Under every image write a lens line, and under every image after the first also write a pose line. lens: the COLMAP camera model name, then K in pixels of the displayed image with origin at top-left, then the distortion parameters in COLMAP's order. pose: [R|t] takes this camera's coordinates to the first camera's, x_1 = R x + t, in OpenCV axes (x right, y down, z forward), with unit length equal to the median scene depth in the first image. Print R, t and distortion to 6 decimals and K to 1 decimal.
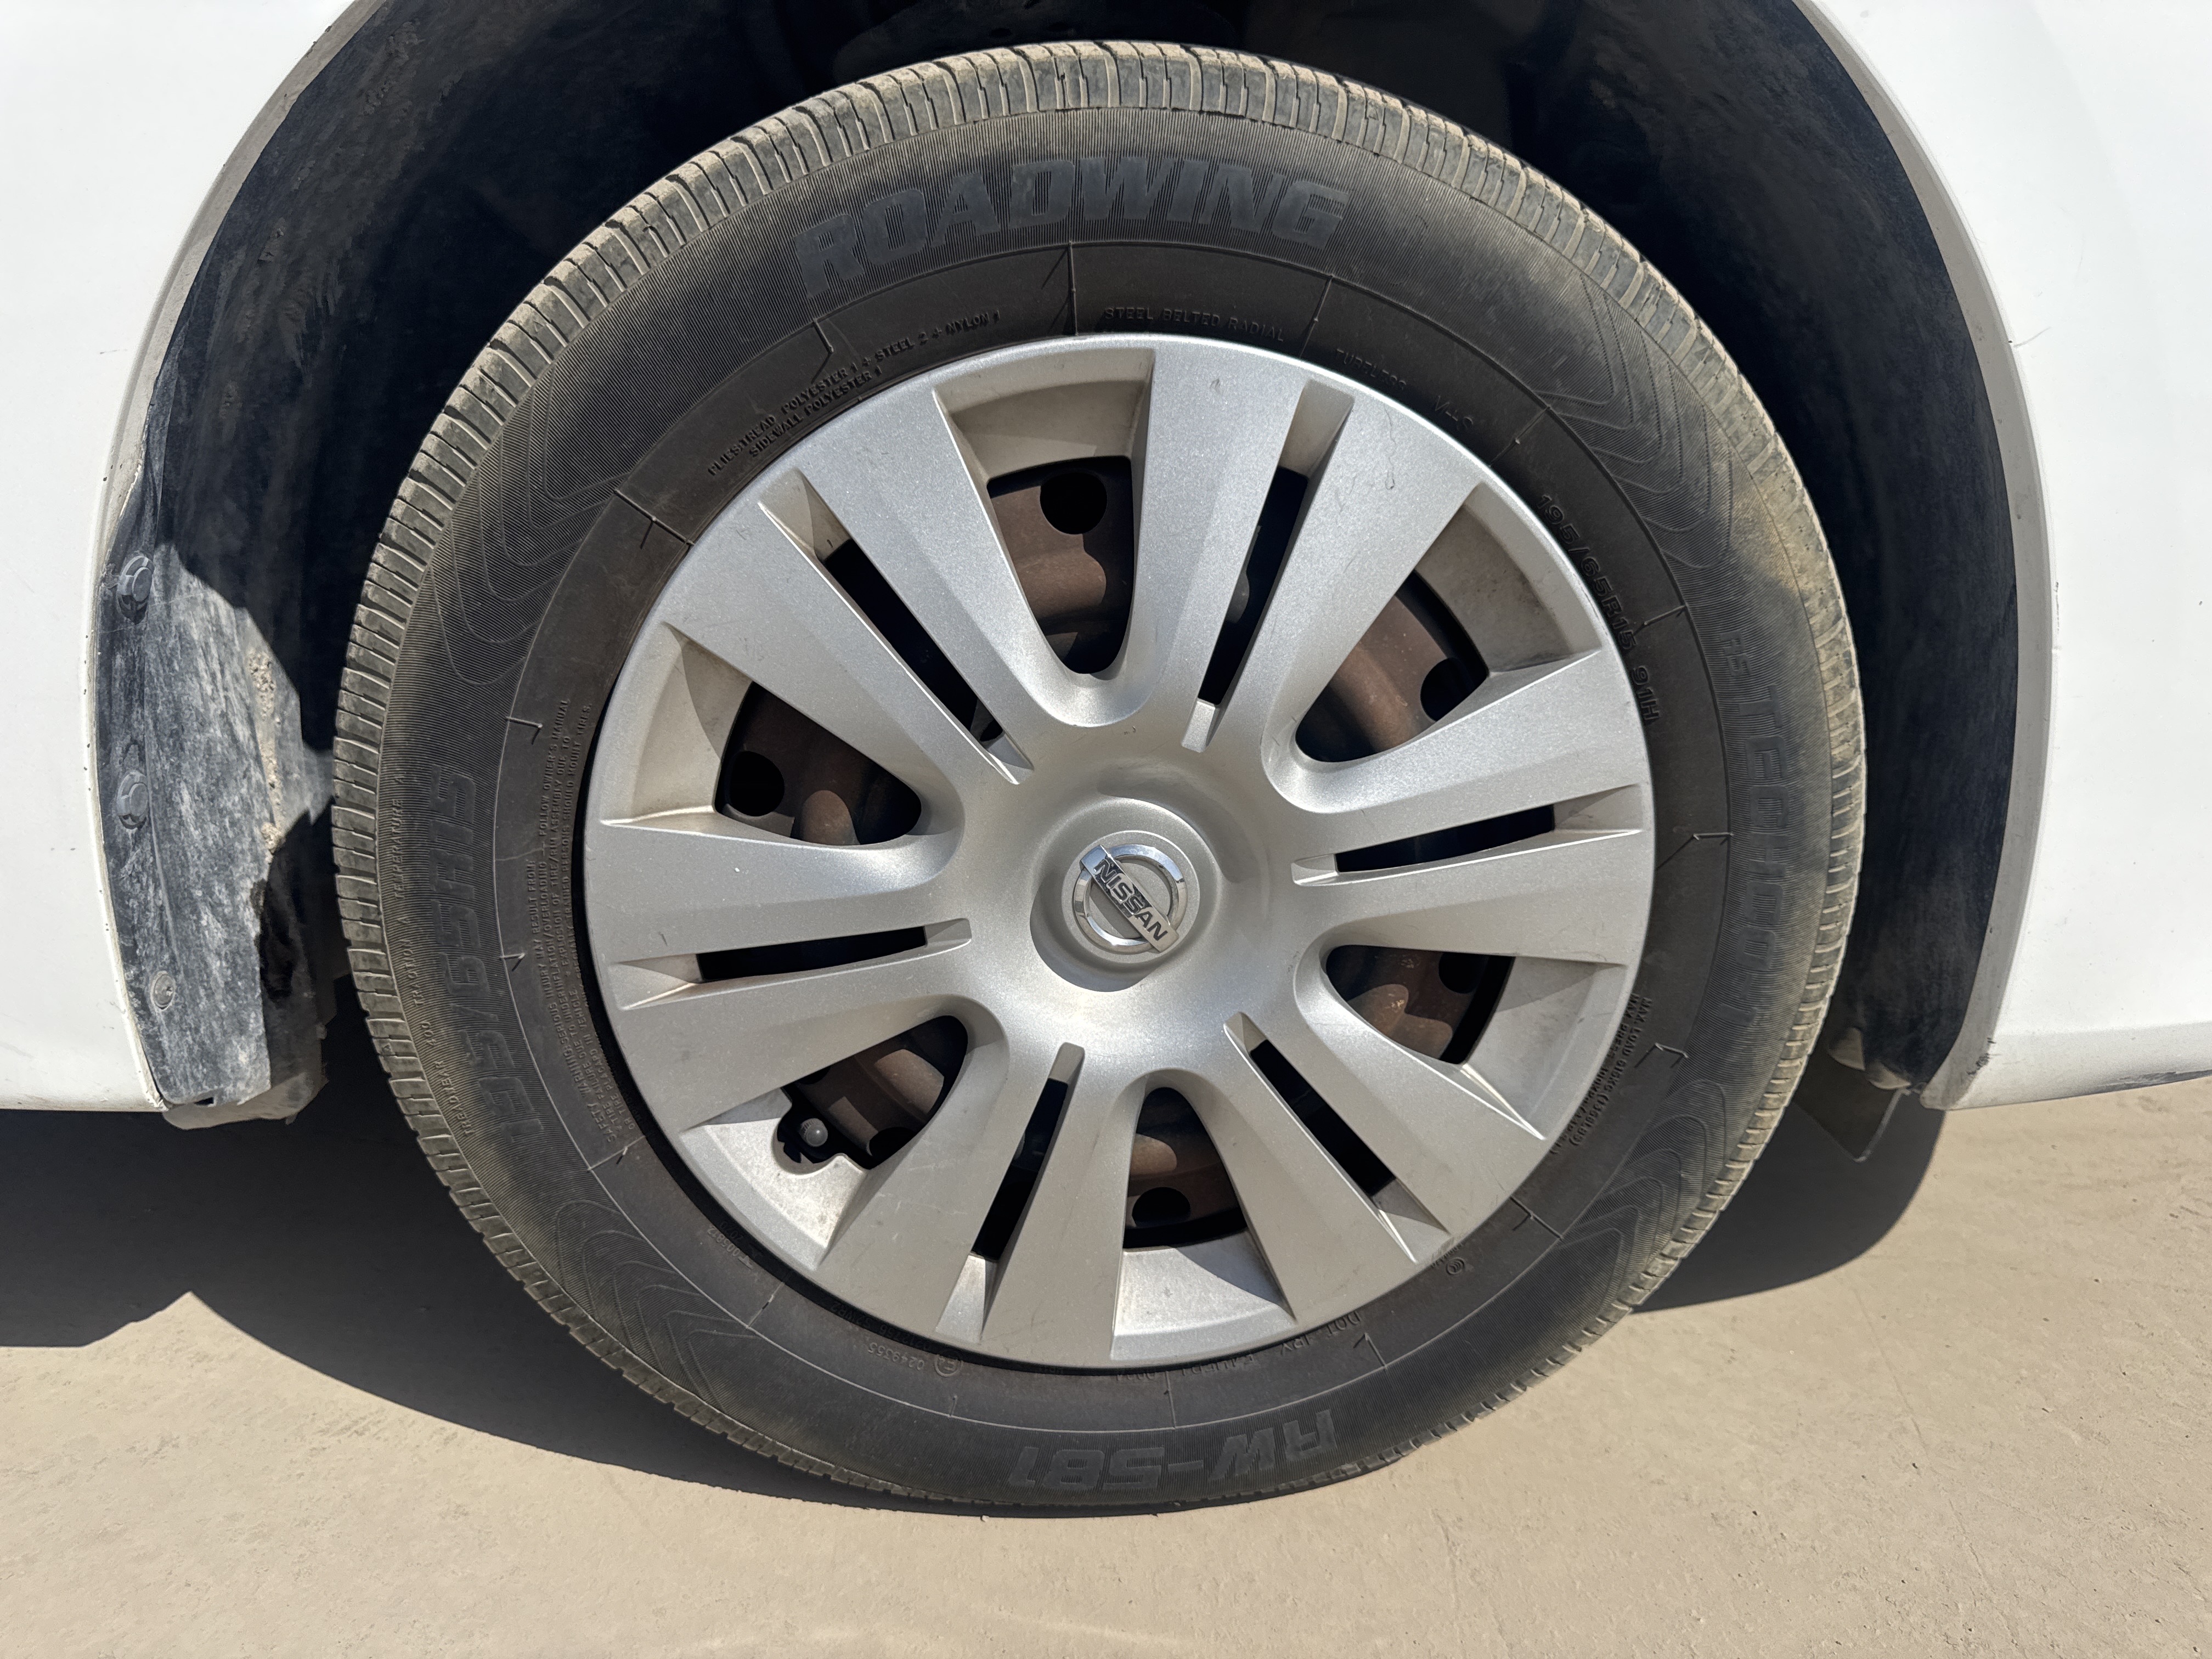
lens RADIAL K [[1584.1, 0, 1094.7], [0, 1584.1, 850.7], [0, 0, 1]] dist [0.001935, -0.048661]
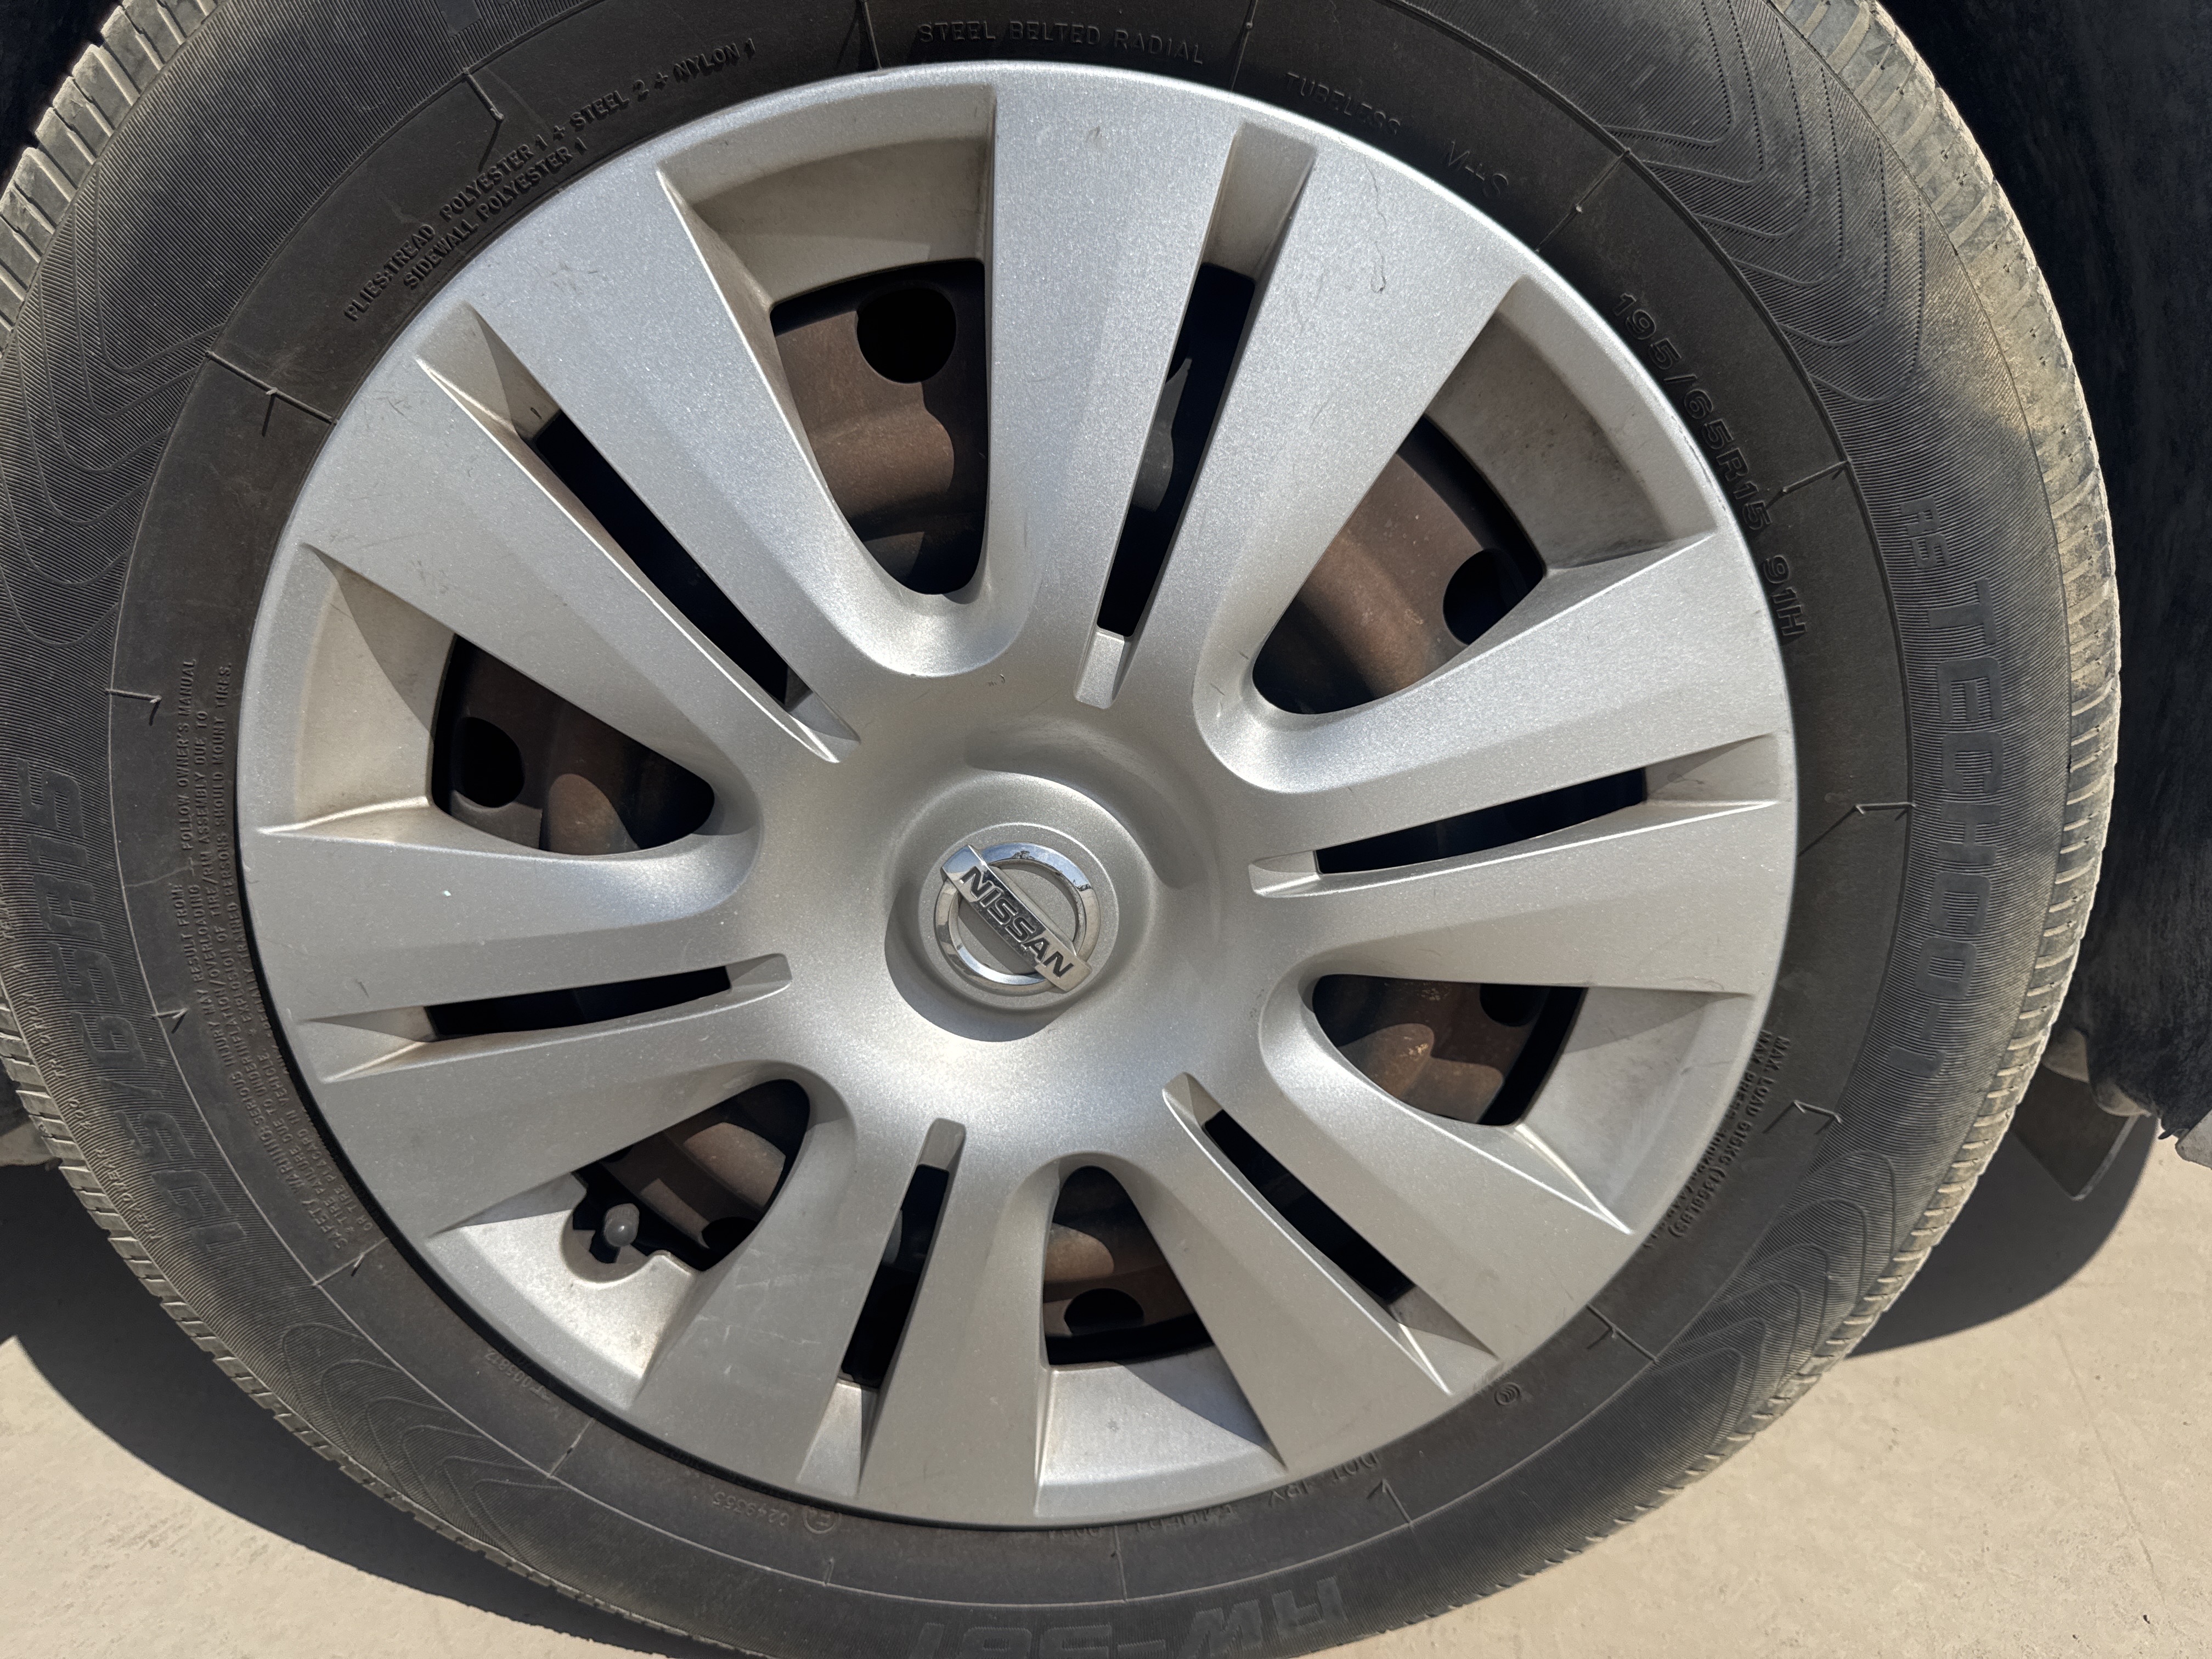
lens RADIAL K [[1584.1, 0, 1126.3], [0, 1584.1, 835.0], [0, 0, 1]] dist [0.001935, -0.048661]
pose [[0.997156, -0.019288, -0.072860, 0.120599], [0.026029, 0.995351, 0.092734, -0.068463], [0.070733, -0.094366, 0.993022, 0.315682]]
